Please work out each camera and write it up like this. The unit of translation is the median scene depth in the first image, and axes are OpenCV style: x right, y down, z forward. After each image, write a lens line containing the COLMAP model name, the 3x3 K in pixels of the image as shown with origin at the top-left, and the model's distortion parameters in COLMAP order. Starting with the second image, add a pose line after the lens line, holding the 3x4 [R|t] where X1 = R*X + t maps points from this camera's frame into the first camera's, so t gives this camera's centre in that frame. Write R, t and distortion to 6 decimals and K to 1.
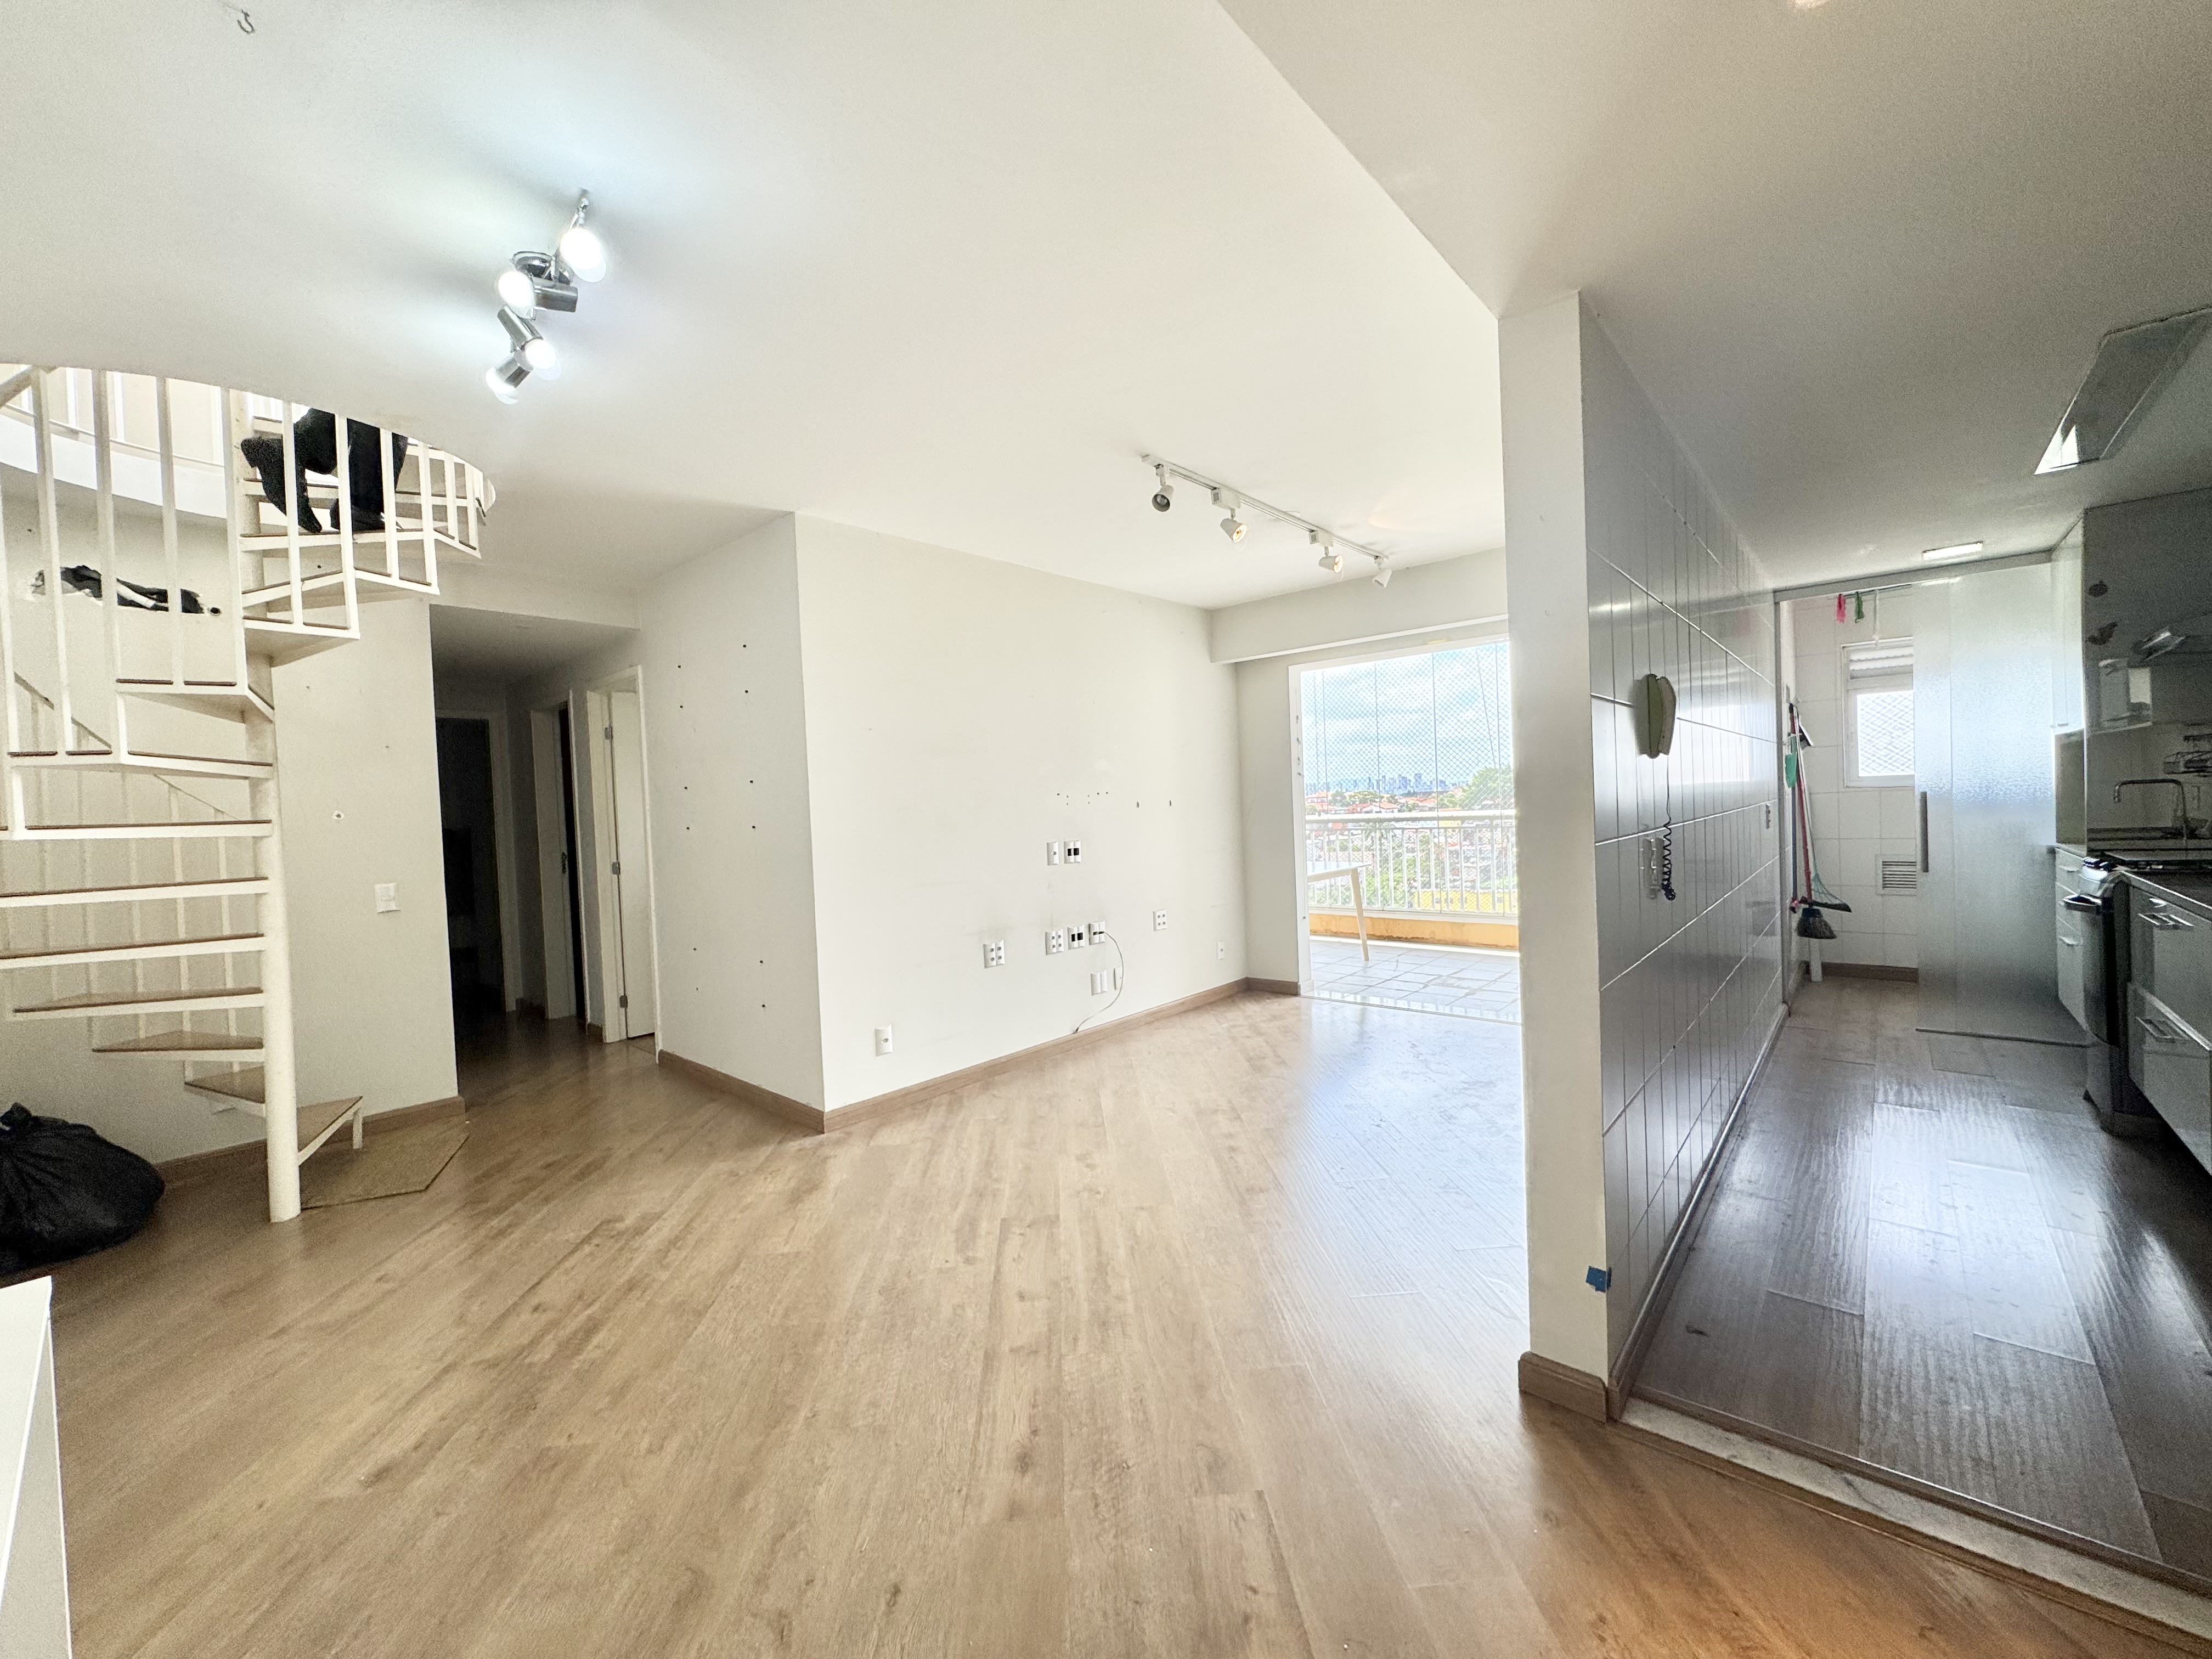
lens RADIAL K [[881.9, 0, 1107.3], [0, 881.9, 825.6], [0, 0, 1]] dist [-0.002189, 0.000709]
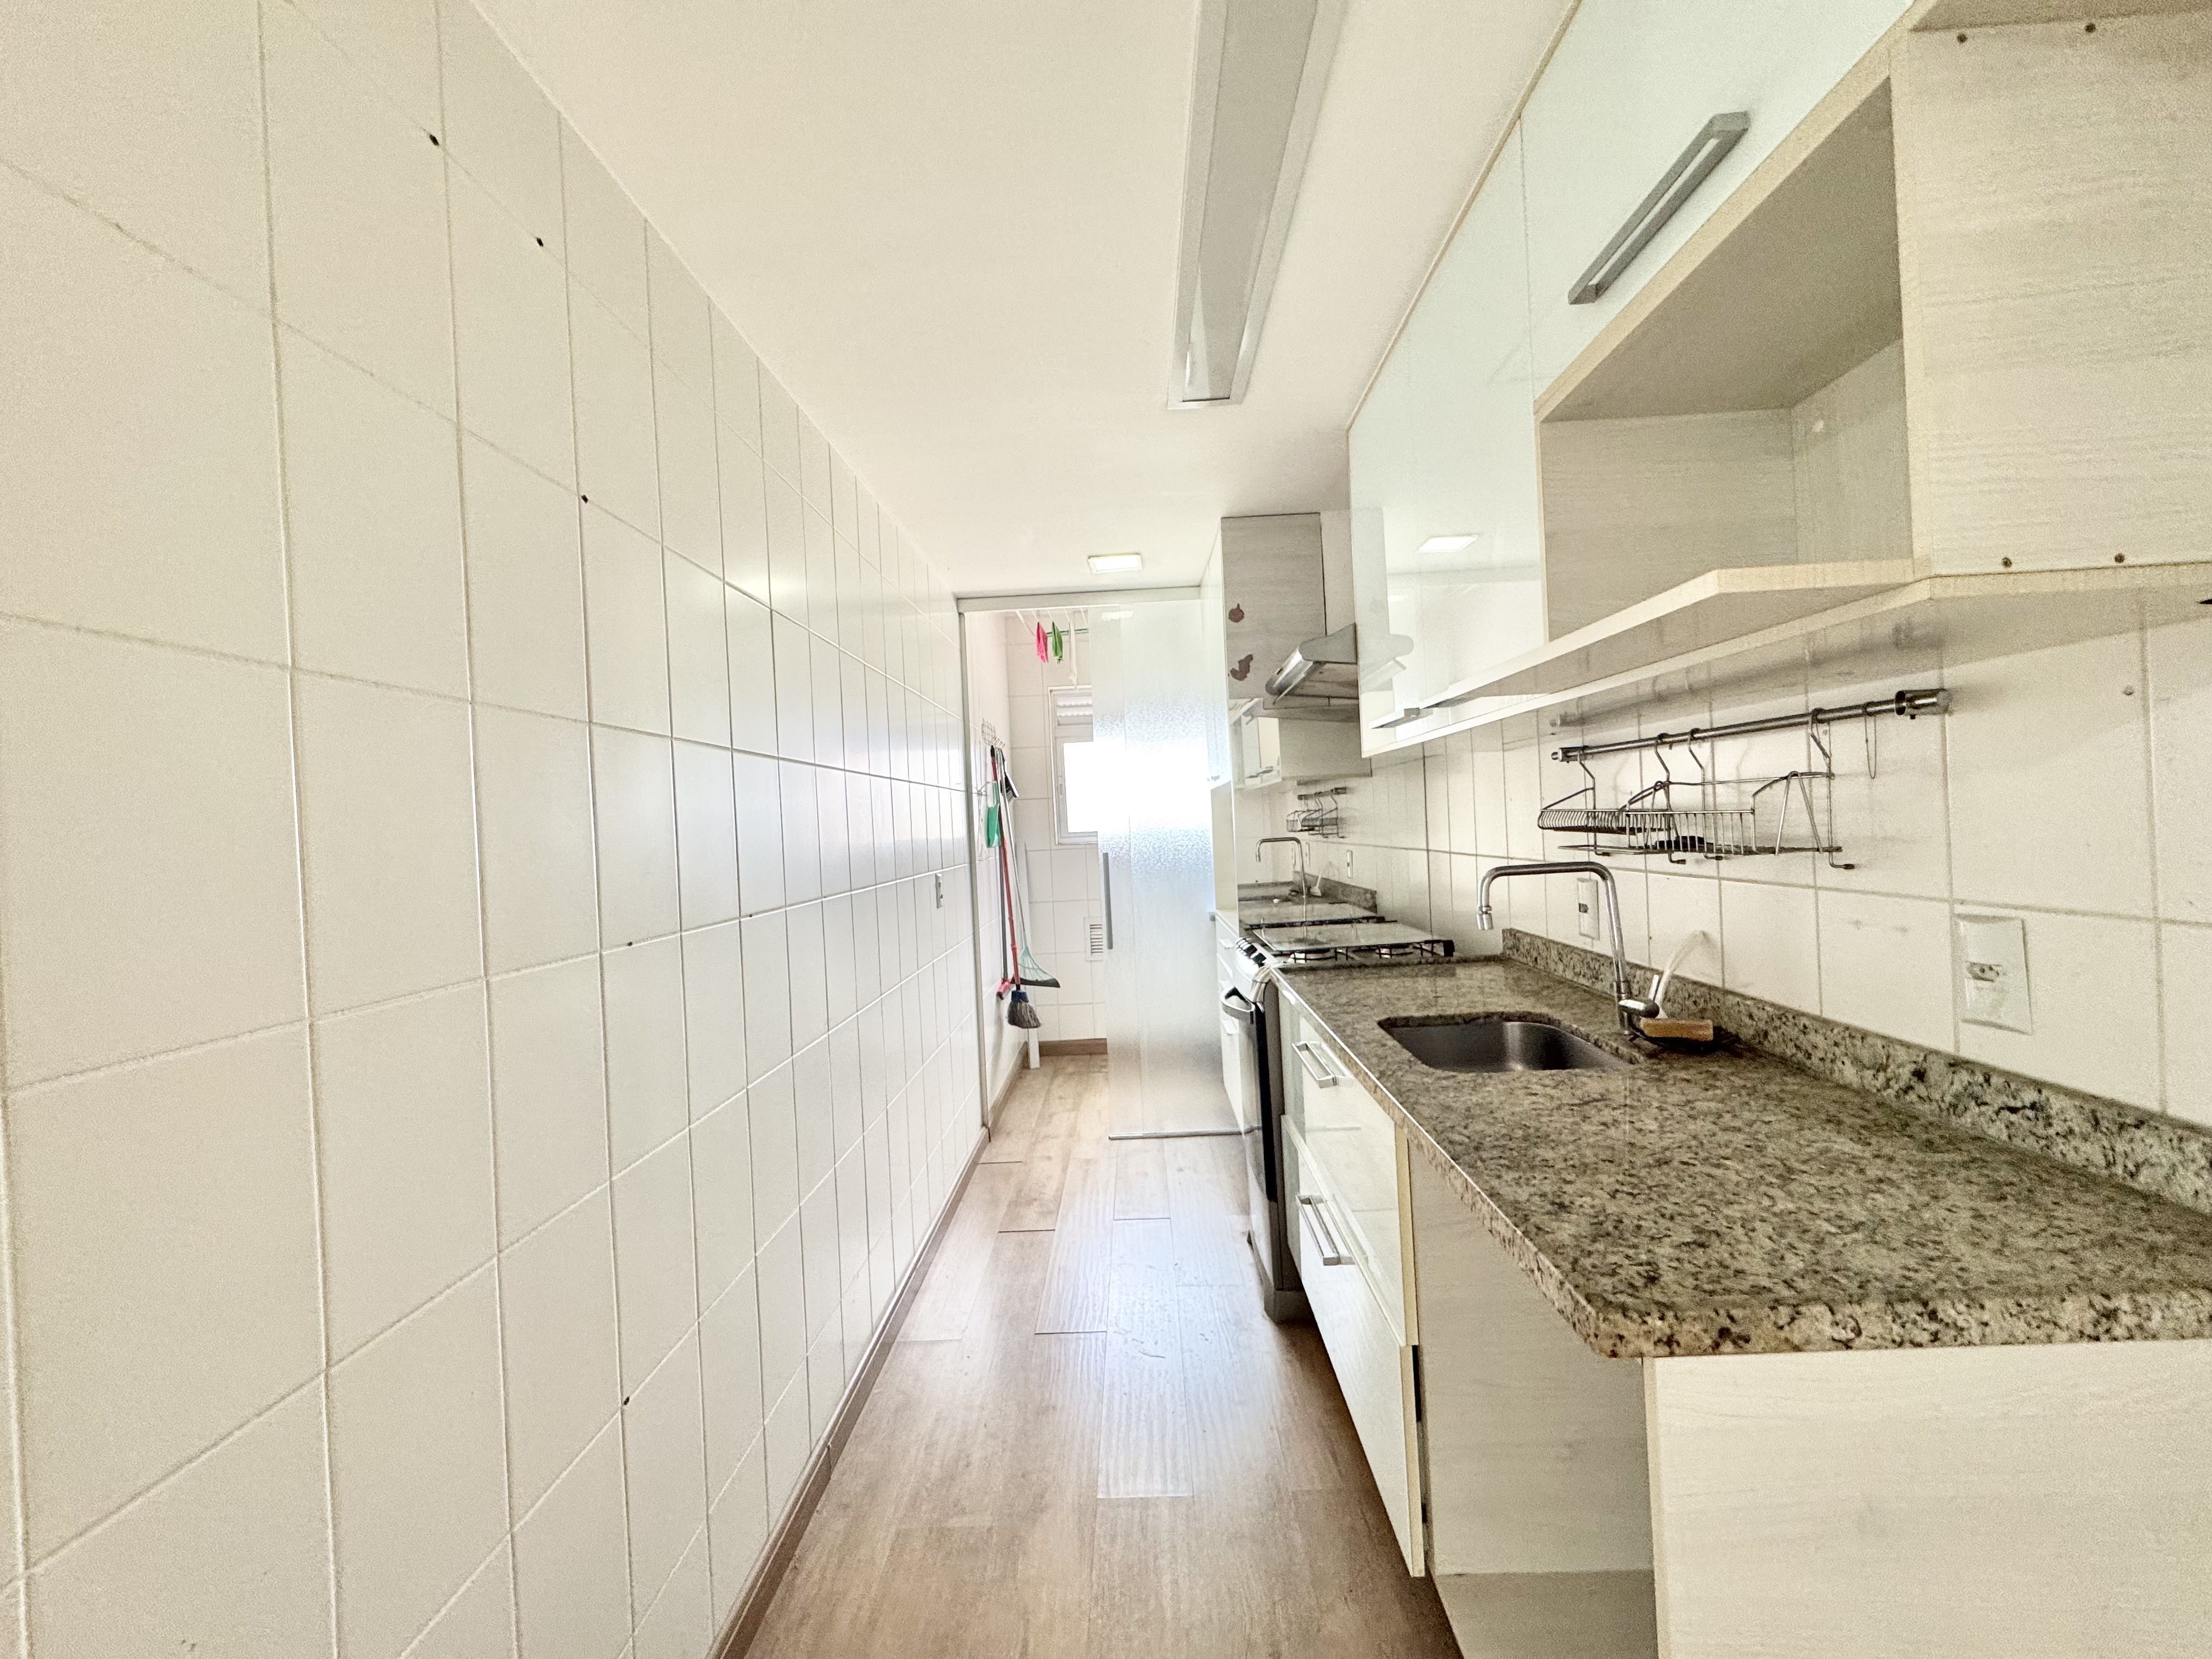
lens RADIAL K [[881.9, 0, 1104.2], [0, 881.9, 826.8], [0, 0, 1]] dist [-0.002189, 0.000709]
pose [[0.773808, 0.003097, 0.633413, 0.413303], [0.030579, 0.998640, -0.042239, -0.029317], [-0.632682, 0.052053, 0.772660, 0.366872]]
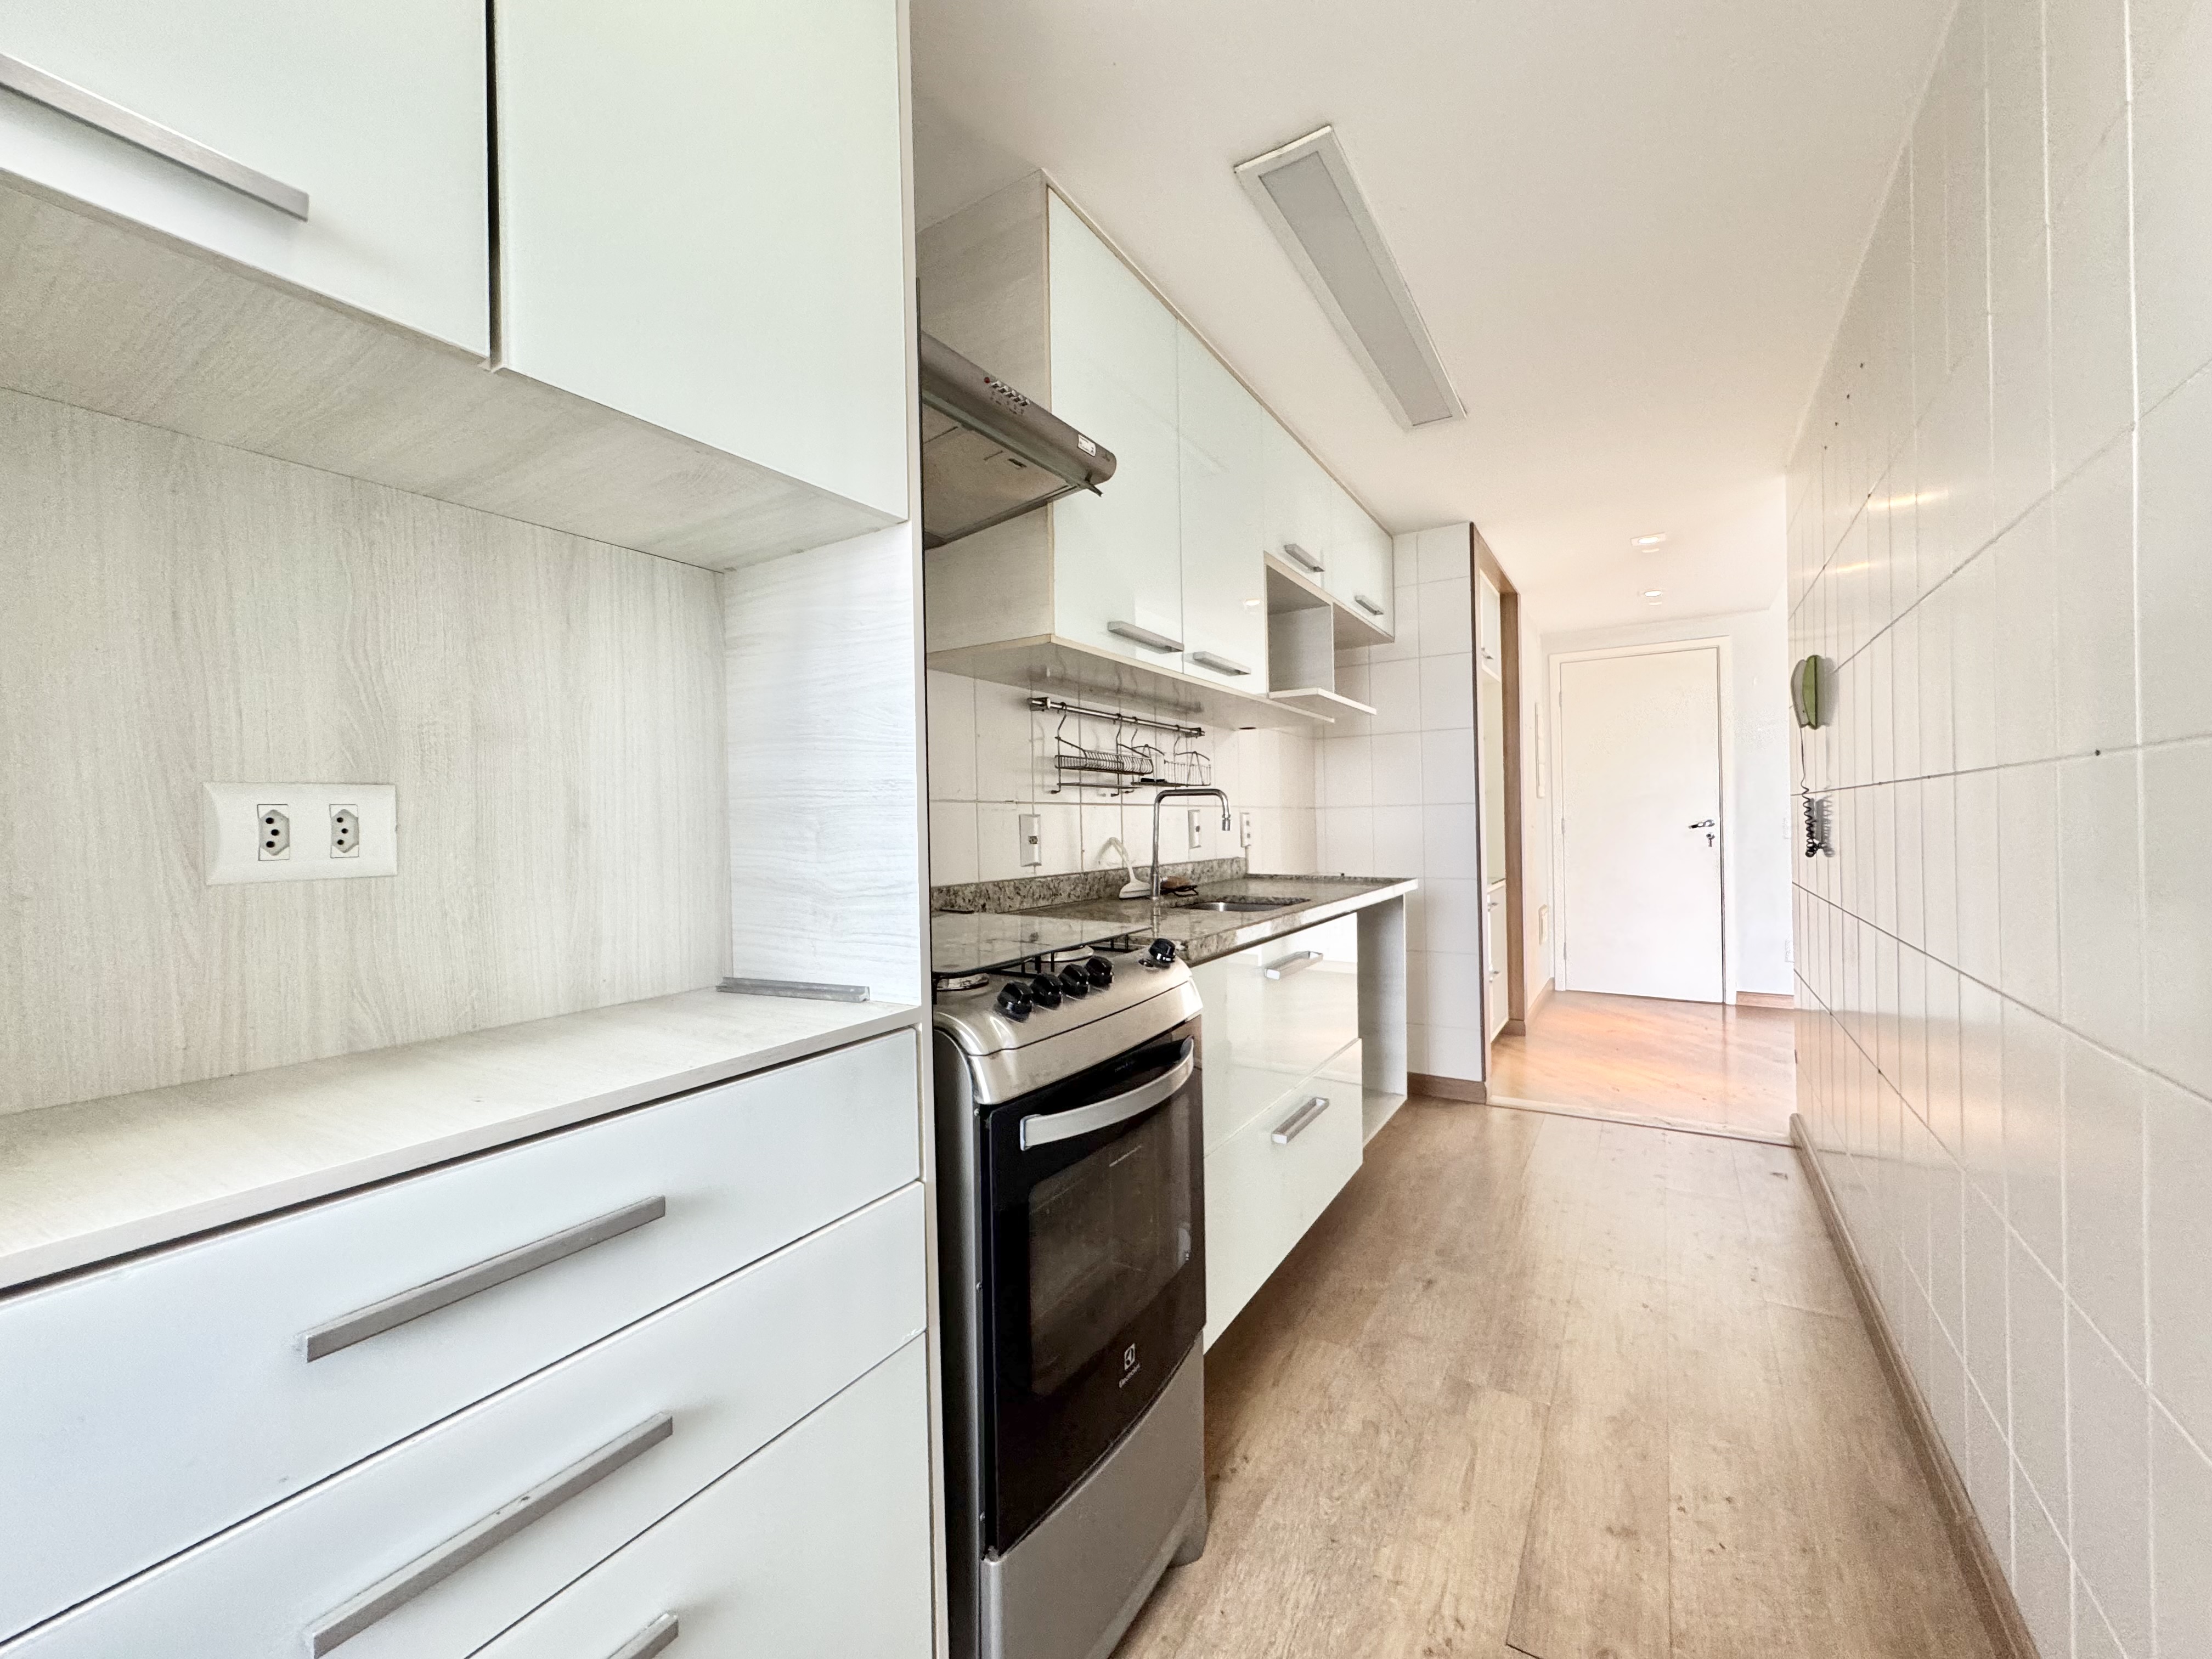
lens RADIAL K [[881.9, 0, 1097.4], [0, 881.9, 825.2], [0, 0, 1]] dist [-0.002189, 0.000709]
pose [[-0.986149, 0.065193, -0.152512, 0.921698], [0.060997, 0.997624, 0.032034, -0.022342], [0.154238, 0.022287, -0.987782, 1.064134]]
